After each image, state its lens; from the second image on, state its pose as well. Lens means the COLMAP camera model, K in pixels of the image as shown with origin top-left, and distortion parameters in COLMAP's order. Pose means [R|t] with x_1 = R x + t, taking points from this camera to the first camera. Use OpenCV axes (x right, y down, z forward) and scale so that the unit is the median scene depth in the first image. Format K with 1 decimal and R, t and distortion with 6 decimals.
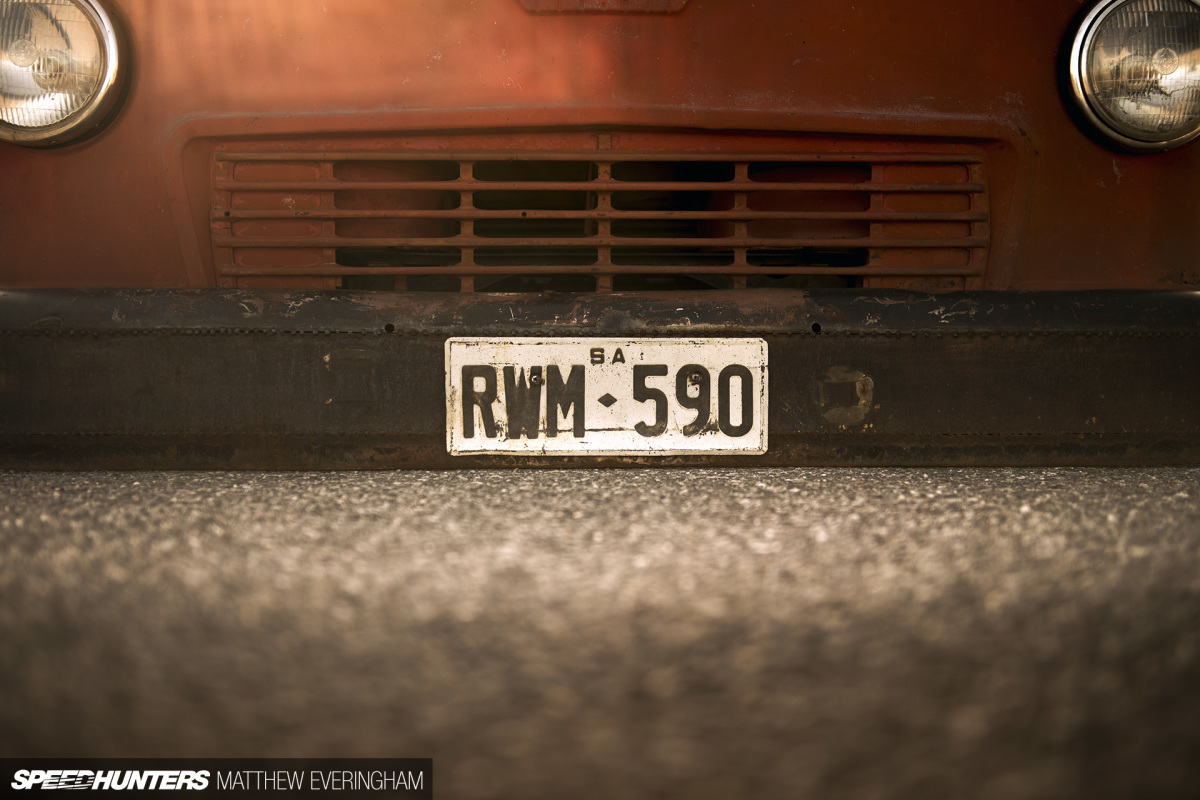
lens RADIAL K [[1567.1, 0, 598.9], [0, 1567.1, 398.7], [0, 0, 1]] dist [0.142350, 0.000000]
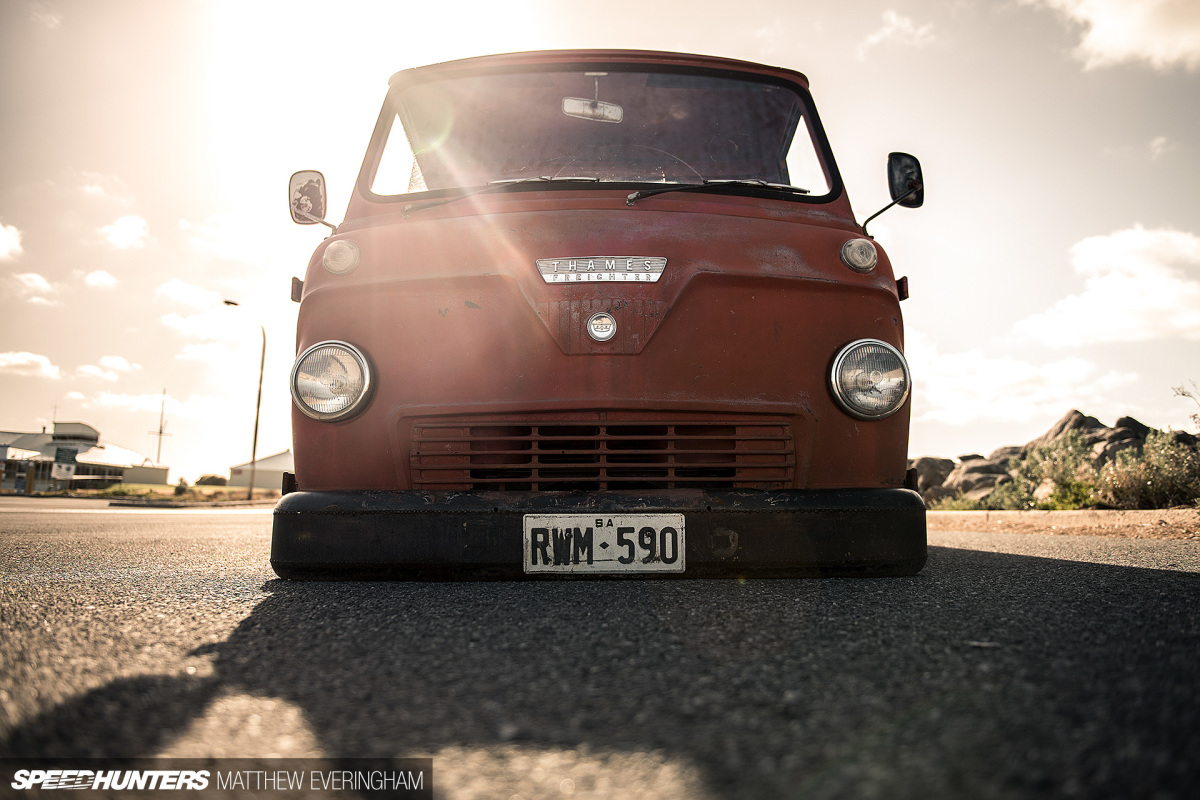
lens RADIAL K [[918.0, 0, 601.6], [0, 918.0, 404.2], [0, 0, 1]] dist [-0.029315, -0.000025]
pose [[0.999743, -0.006608, -0.021682, 0.027911], [0.003493, 0.990048, -0.140687, -0.012493], [0.022396, 0.140575, 0.989817, -0.175356]]
